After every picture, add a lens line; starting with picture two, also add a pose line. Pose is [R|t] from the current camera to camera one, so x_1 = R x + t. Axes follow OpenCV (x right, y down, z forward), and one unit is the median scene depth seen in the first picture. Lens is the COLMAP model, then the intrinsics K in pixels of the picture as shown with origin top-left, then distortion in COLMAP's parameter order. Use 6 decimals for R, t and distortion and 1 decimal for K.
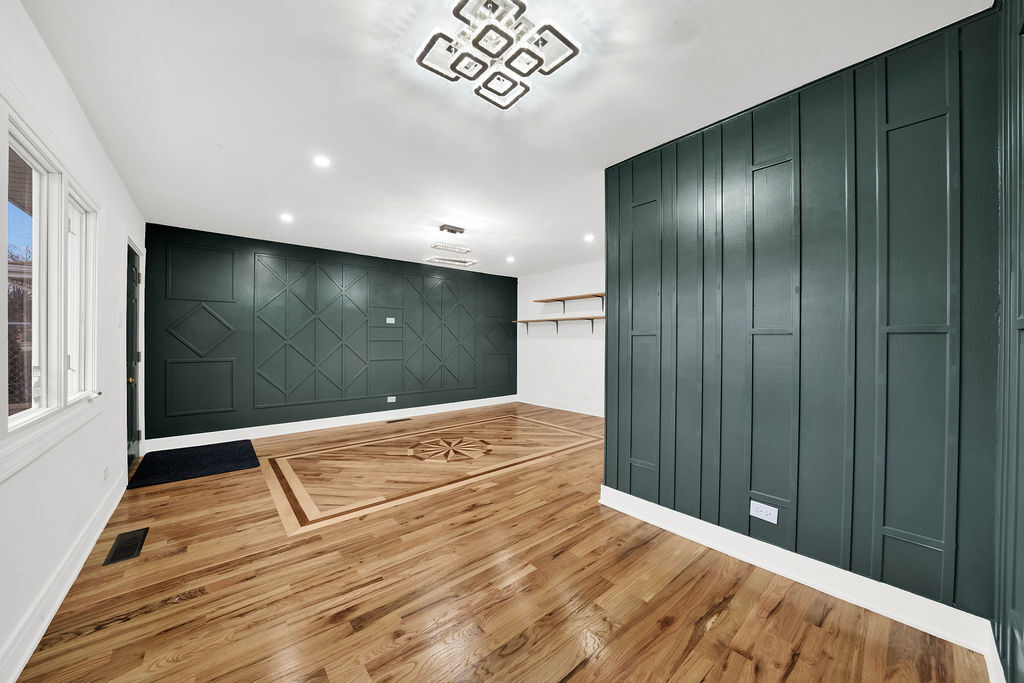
lens RADIAL K [[361.8, 0, 511.8], [0, 361.8, 339.0], [0, 0, 1]] dist [-0.022705, 0.000291]
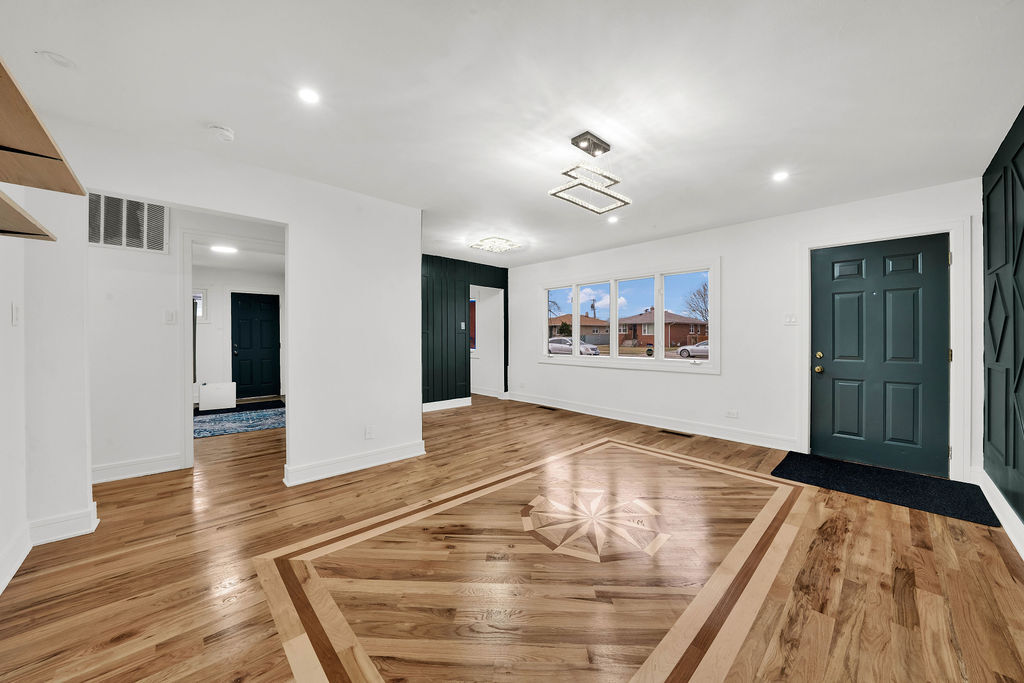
lens RADIAL K [[361.8, 0, 511.8], [0, 361.8, 339.0], [0, 0, 1]] dist [-0.022705, 0.000291]
pose [[-0.998427, 0.000562, -0.056068, -0.006425], [0.000323, 0.999991, 0.004267, 0.011079], [0.056070, 0.004242, -0.998418, 1.967541]]
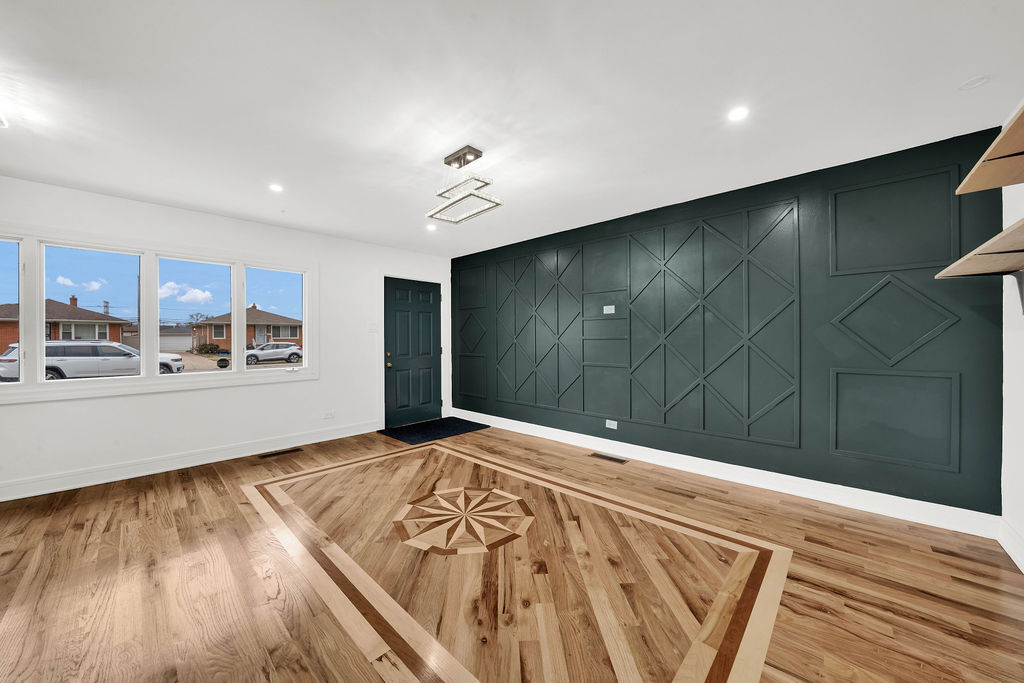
lens RADIAL K [[361.8, 0, 511.8], [0, 361.8, 339.0], [0, 0, 1]] dist [-0.022705, 0.000291]
pose [[0.115598, -0.002116, -0.993294, 0.559164], [0.008805, 0.999961, -0.001106, 0.007394], [0.993257, -0.008618, 0.115612, 1.262748]]
